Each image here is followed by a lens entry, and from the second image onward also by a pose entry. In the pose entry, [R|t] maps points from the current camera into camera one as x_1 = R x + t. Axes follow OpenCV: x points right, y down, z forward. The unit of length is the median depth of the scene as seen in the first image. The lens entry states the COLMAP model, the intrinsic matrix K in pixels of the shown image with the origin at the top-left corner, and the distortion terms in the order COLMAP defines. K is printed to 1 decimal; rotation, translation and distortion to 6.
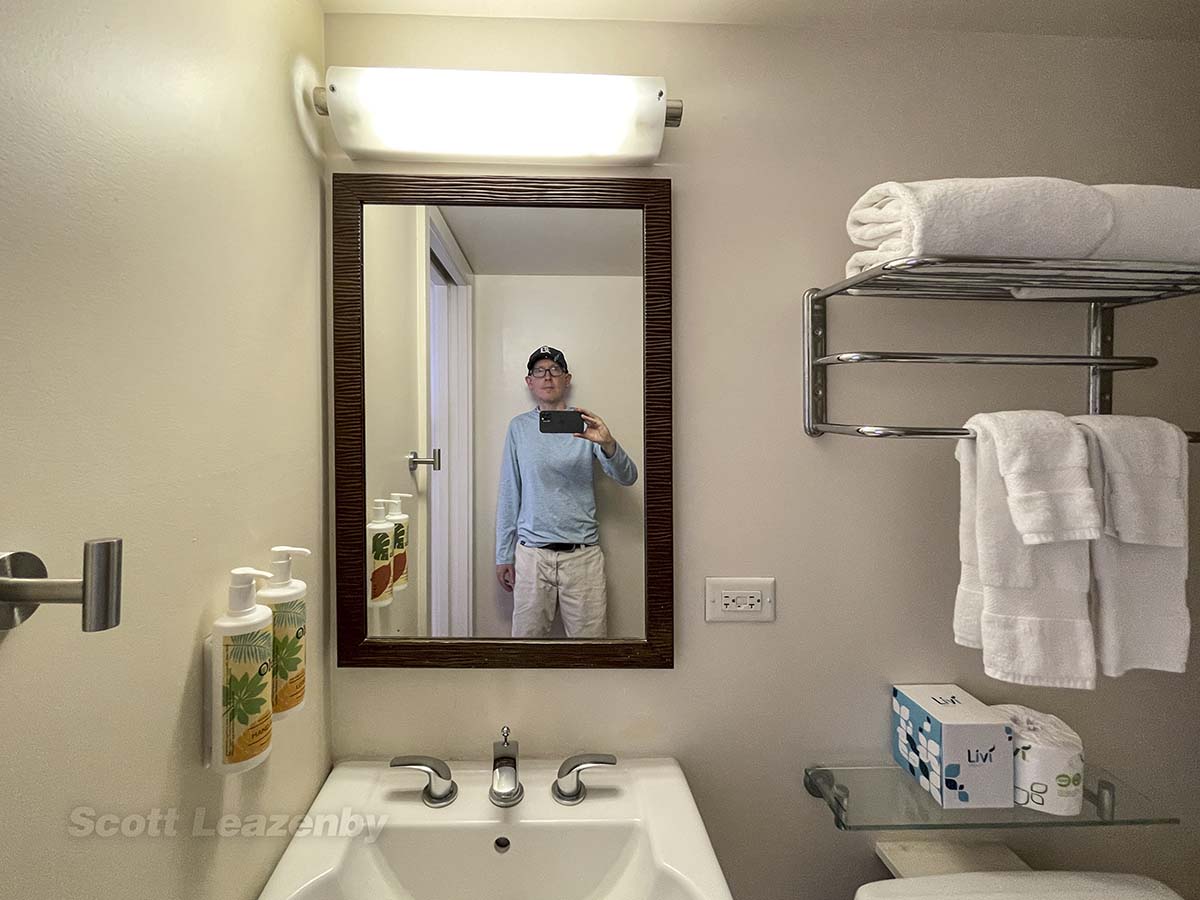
lens RADIAL K [[496.8, 0, 558.5], [0, 496.8, 415.8], [0, 0, 1]] dist [-0.002381, 0.000280]
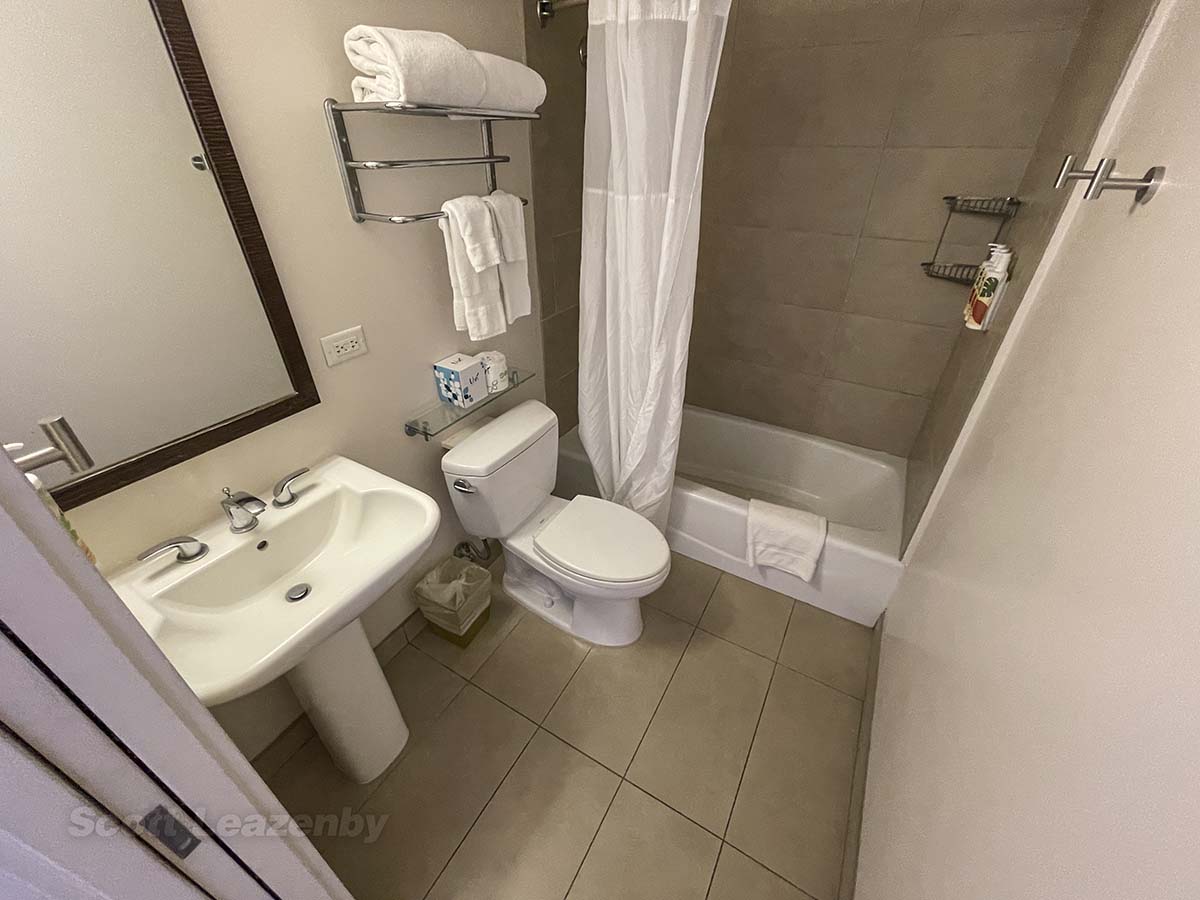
lens RADIAL K [[488.4, 0, 600.5], [0, 488.4, 447.8], [0, 0, 1]] dist [0.000180, -0.000007]
pose [[0.519944, -0.465110, 0.716471, -0.494788], [0.004061, 0.840099, 0.542418, -0.193823], [-0.854190, -0.279118, 0.438694, -0.452508]]
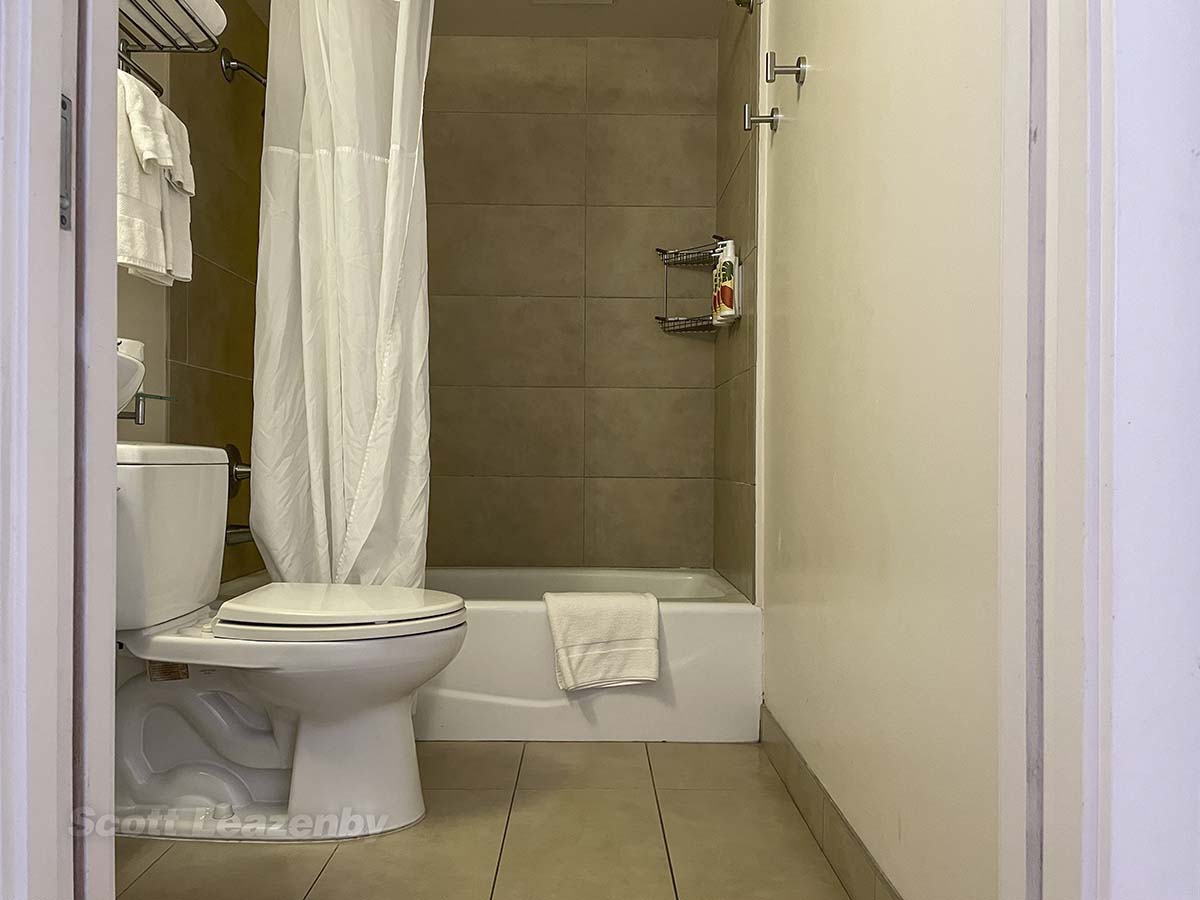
lens RADIAL K [[902.4, 0, 603.3], [0, 902.4, 453.6], [0, 0, 1]] dist [0.089223, -0.113590]
pose [[0.011300, -0.010843, 0.999877, -1.466848], [-0.004011, 0.999933, 0.010889, 0.918124], [-0.999928, -0.004133, 0.011256, -0.314301]]
